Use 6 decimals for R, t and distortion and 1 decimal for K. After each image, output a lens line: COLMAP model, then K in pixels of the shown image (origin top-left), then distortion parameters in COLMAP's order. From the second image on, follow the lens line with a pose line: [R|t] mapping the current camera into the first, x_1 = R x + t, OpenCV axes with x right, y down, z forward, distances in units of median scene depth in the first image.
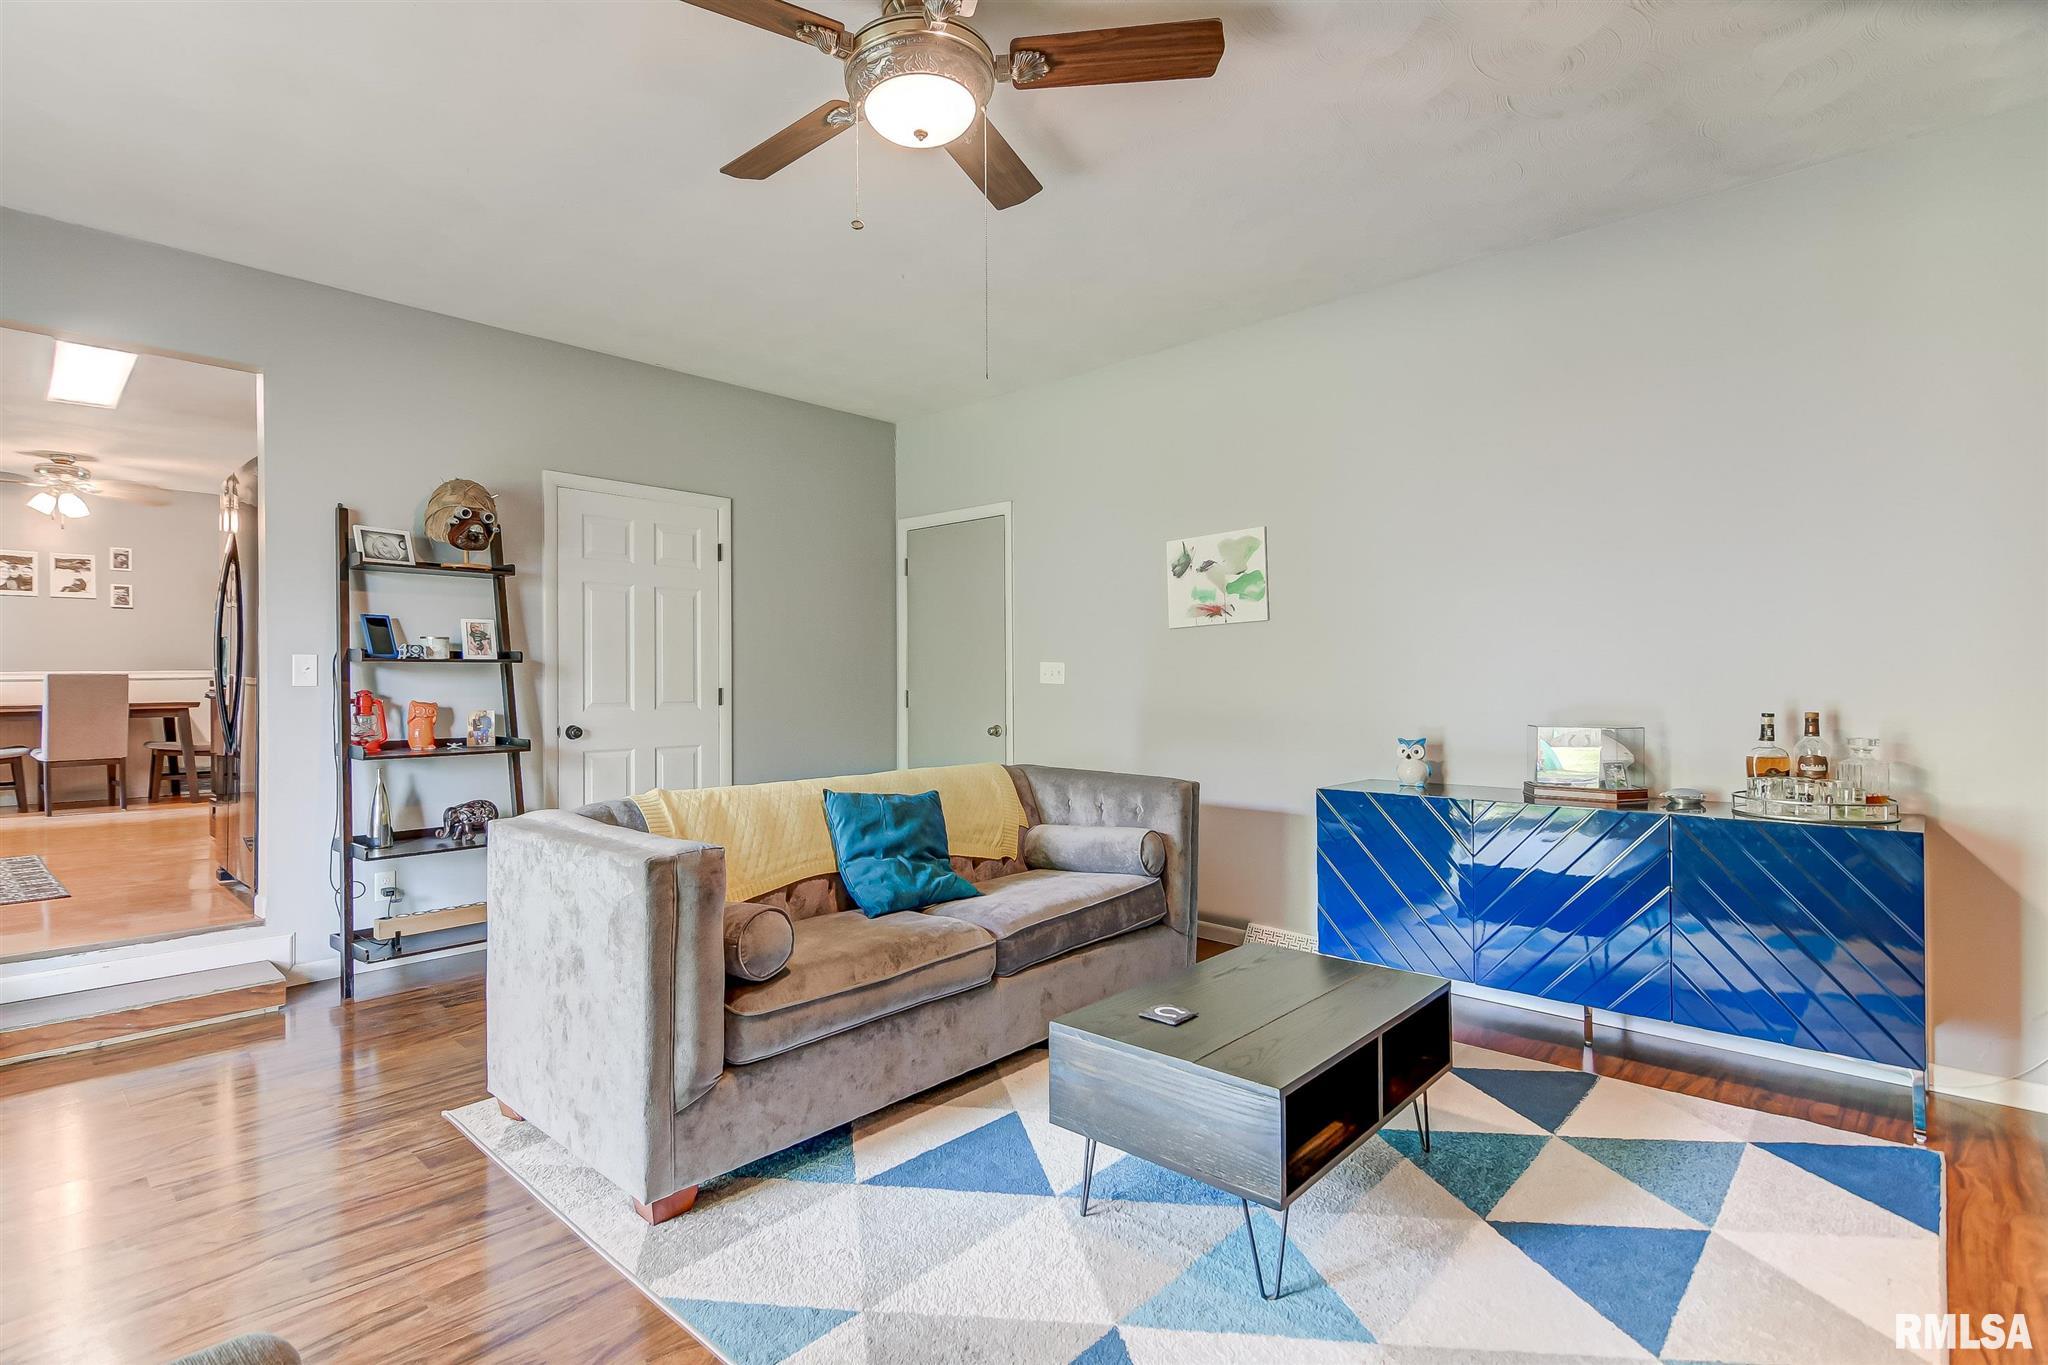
lens RADIAL K [[977.5, 0, 1016.3], [0, 977.5, 673.4], [0, 0, 1]] dist [0.004965, 0.000208]
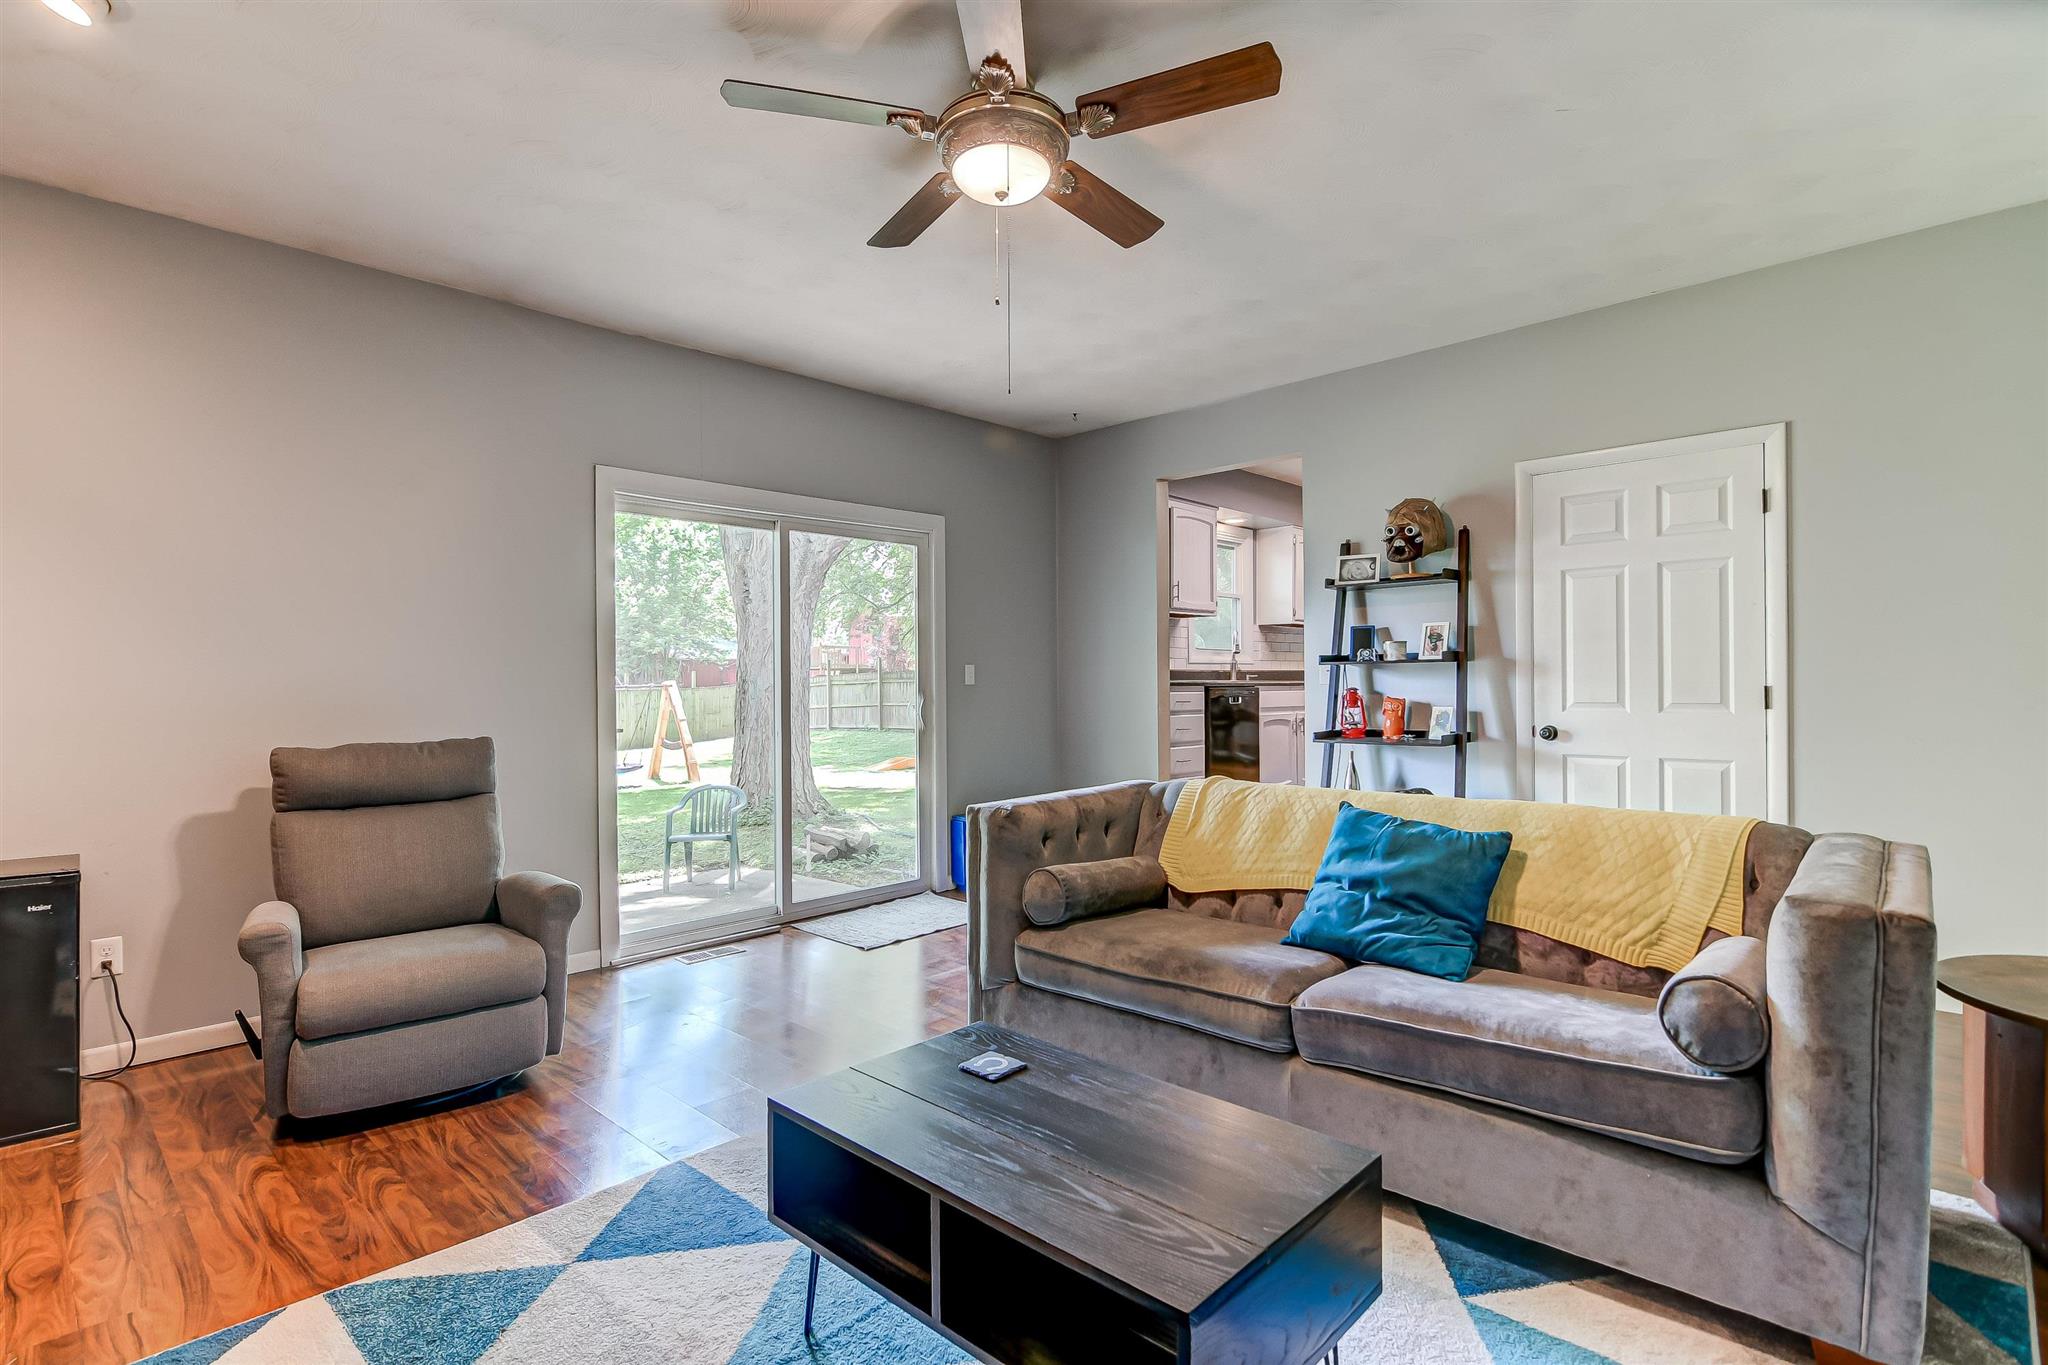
lens RADIAL K [[977.5, 0, 1015.9], [0, 977.5, 695.0], [0, 0, 1]] dist [0.004965, 0.000208]
pose [[-0.019268, 0.013557, -0.999722, 0.535945], [0.014277, 0.999810, 0.013283, 0.004018], [0.999712, -0.014017, -0.019458, 0.549773]]
